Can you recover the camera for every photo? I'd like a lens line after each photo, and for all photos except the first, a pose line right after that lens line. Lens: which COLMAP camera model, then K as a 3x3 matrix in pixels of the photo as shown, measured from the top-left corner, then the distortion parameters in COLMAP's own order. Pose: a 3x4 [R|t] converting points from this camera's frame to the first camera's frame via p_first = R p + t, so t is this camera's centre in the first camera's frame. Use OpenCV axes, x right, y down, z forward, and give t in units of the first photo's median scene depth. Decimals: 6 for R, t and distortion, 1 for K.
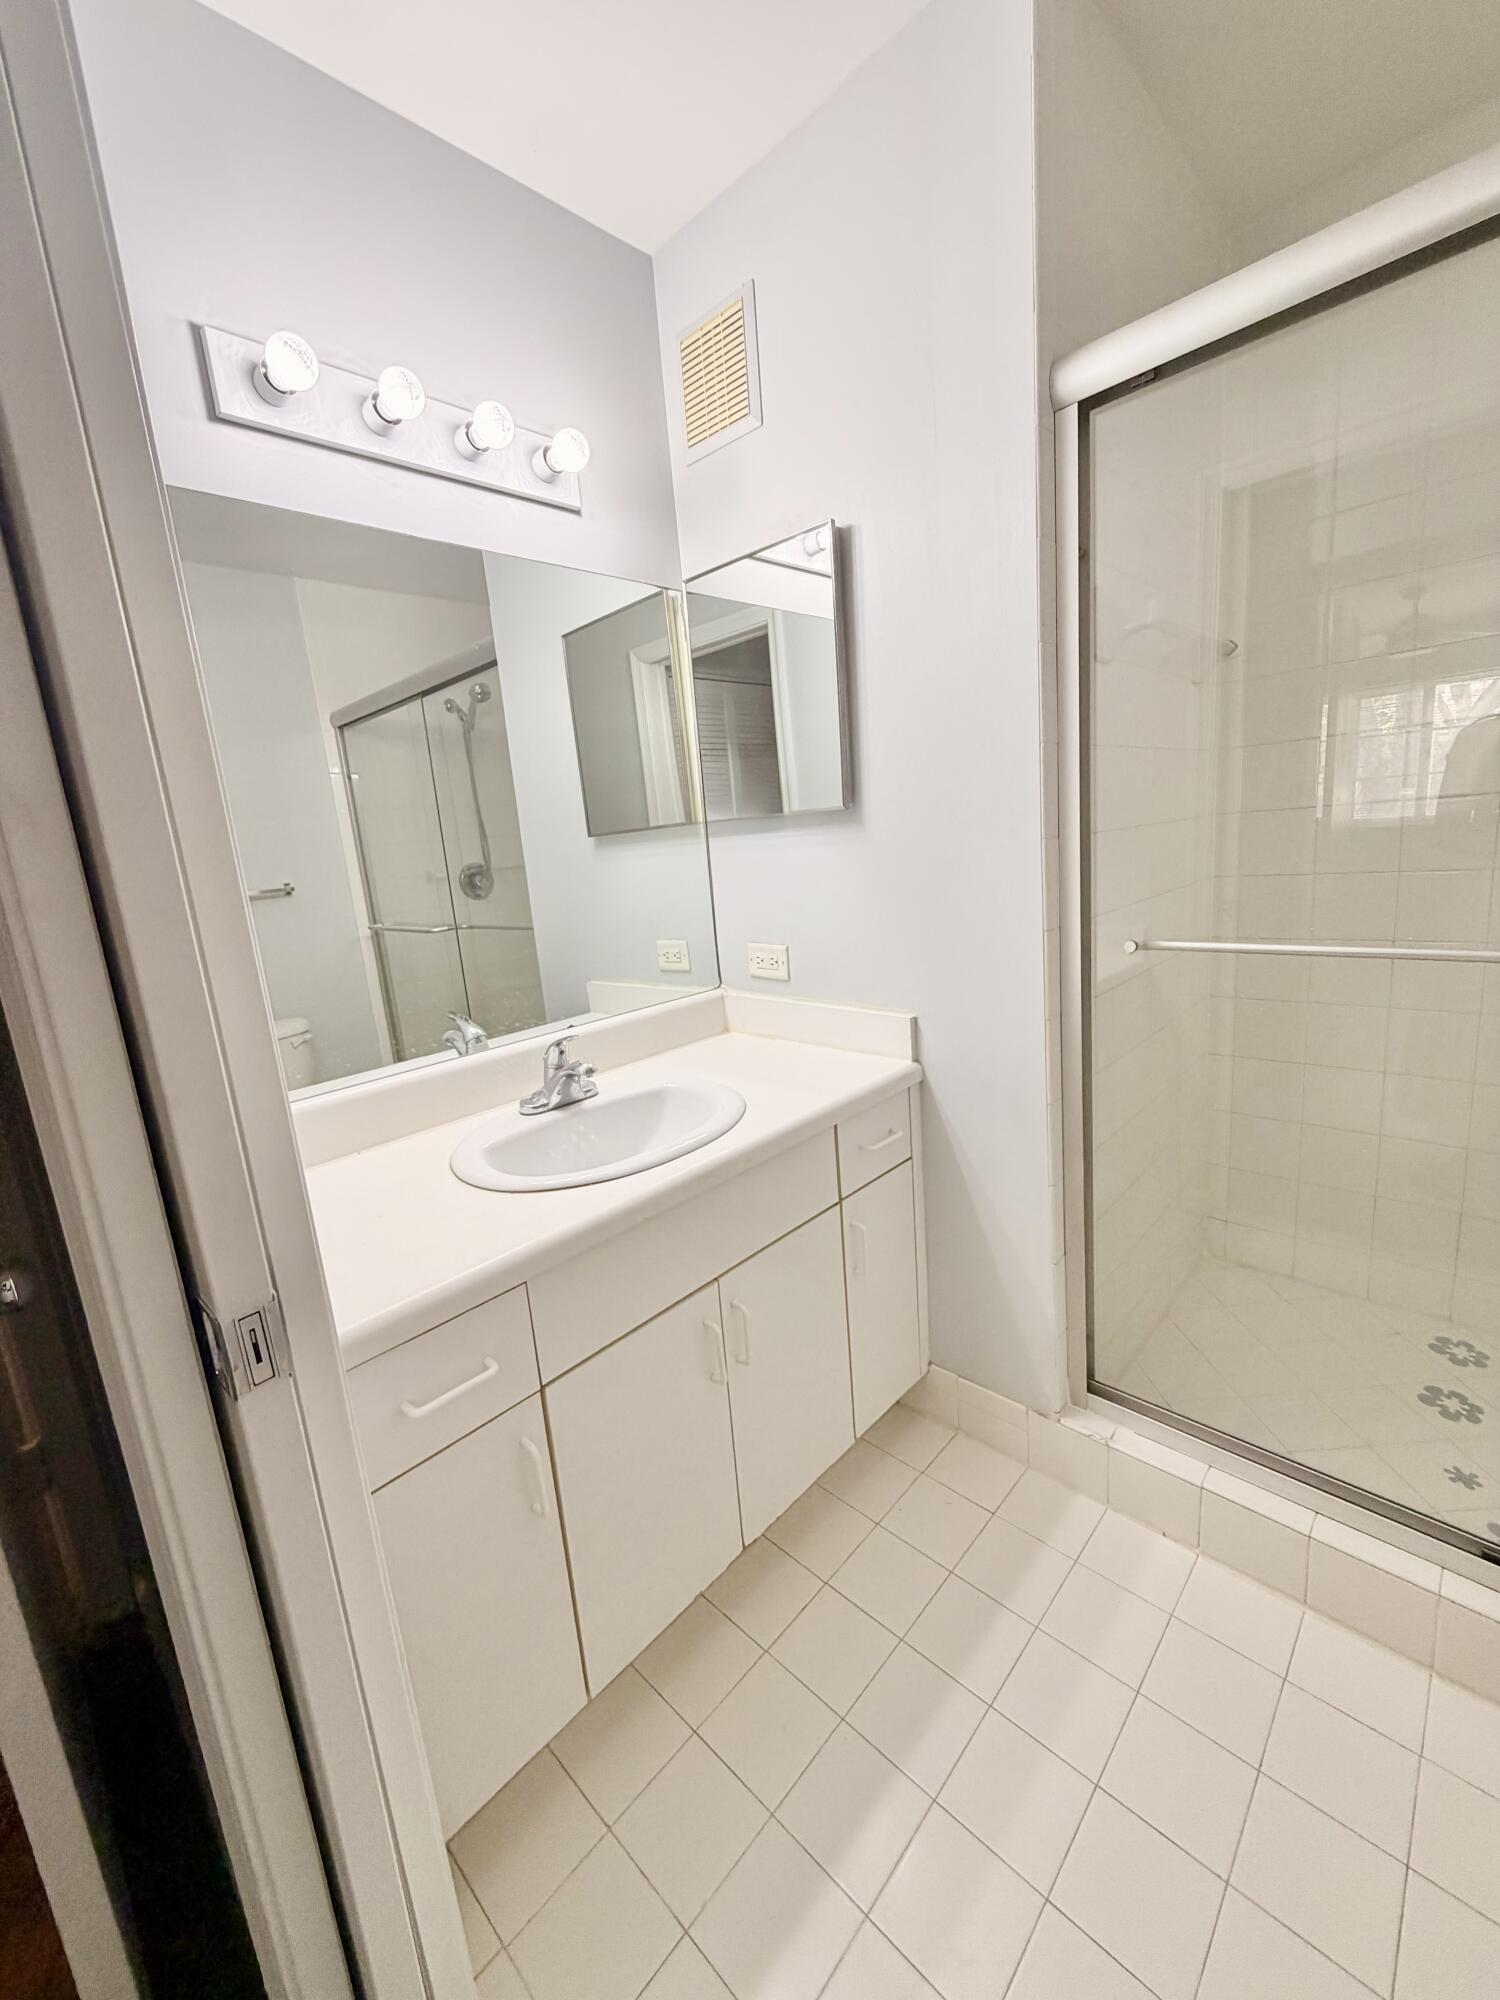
lens RADIAL K [[797.7, 0, 753.9], [0, 797.7, 997.8], [0, 0, 1]] dist [-0.003438, 0.000235]
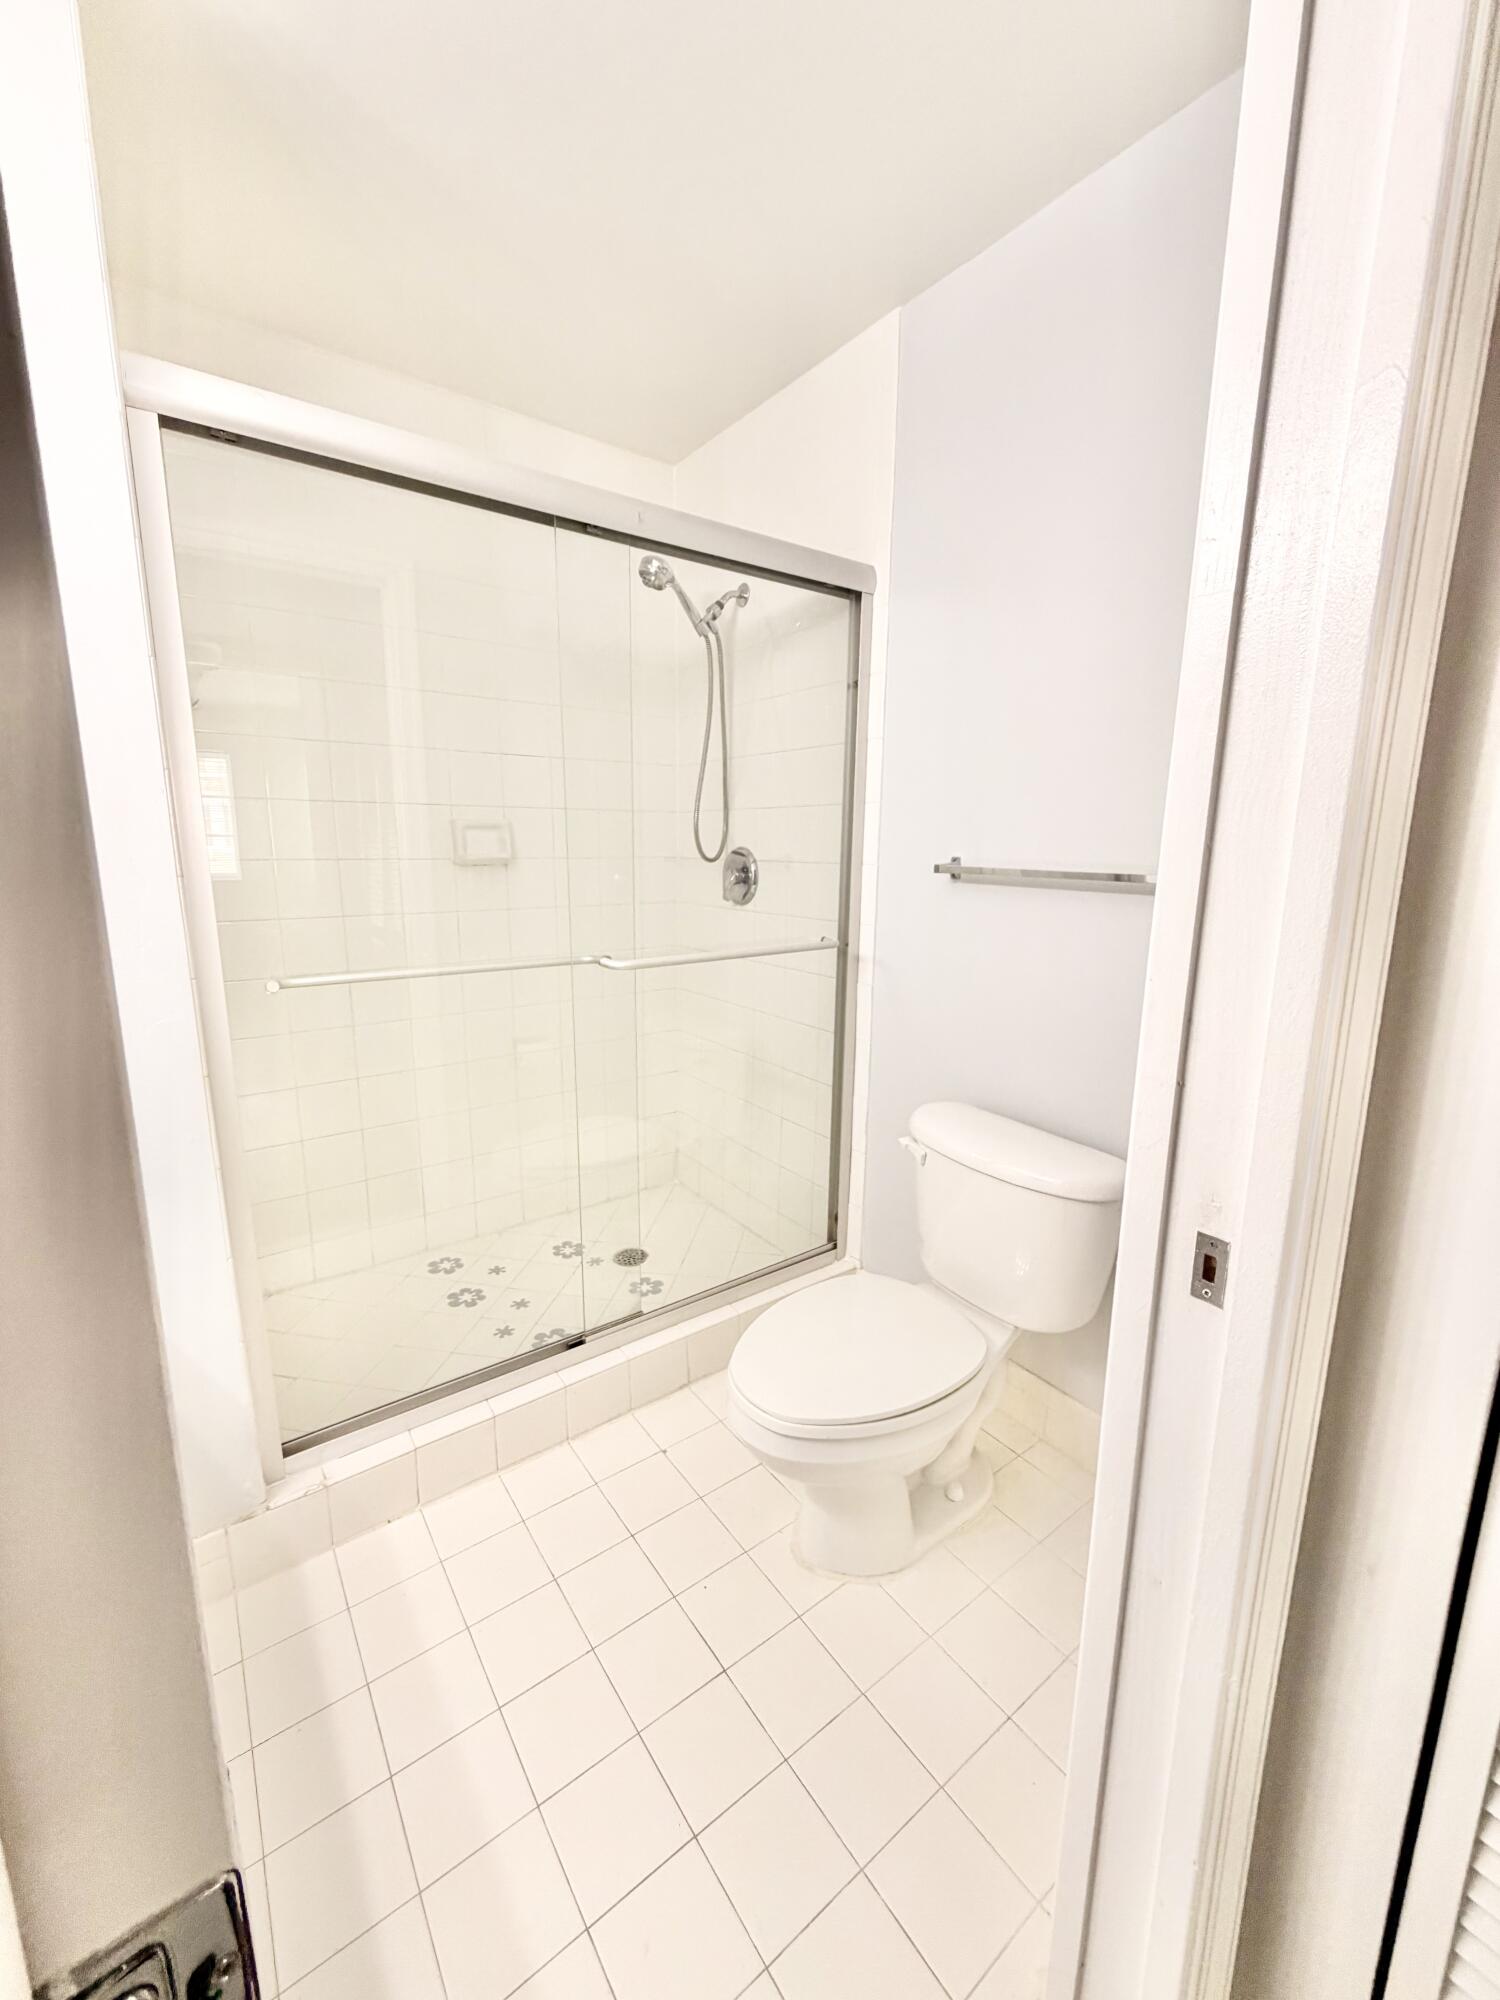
lens RADIAL K [[797.7, 0, 749.6], [0, 797.7, 996.6], [0, 0, 1]] dist [-0.003438, 0.000235]
pose [[0.174277, -0.106686, 0.978900, -0.363790], [0.181357, 0.980585, 0.074582, -0.013118], [-0.967852, 0.164533, 0.190242, 0.199009]]
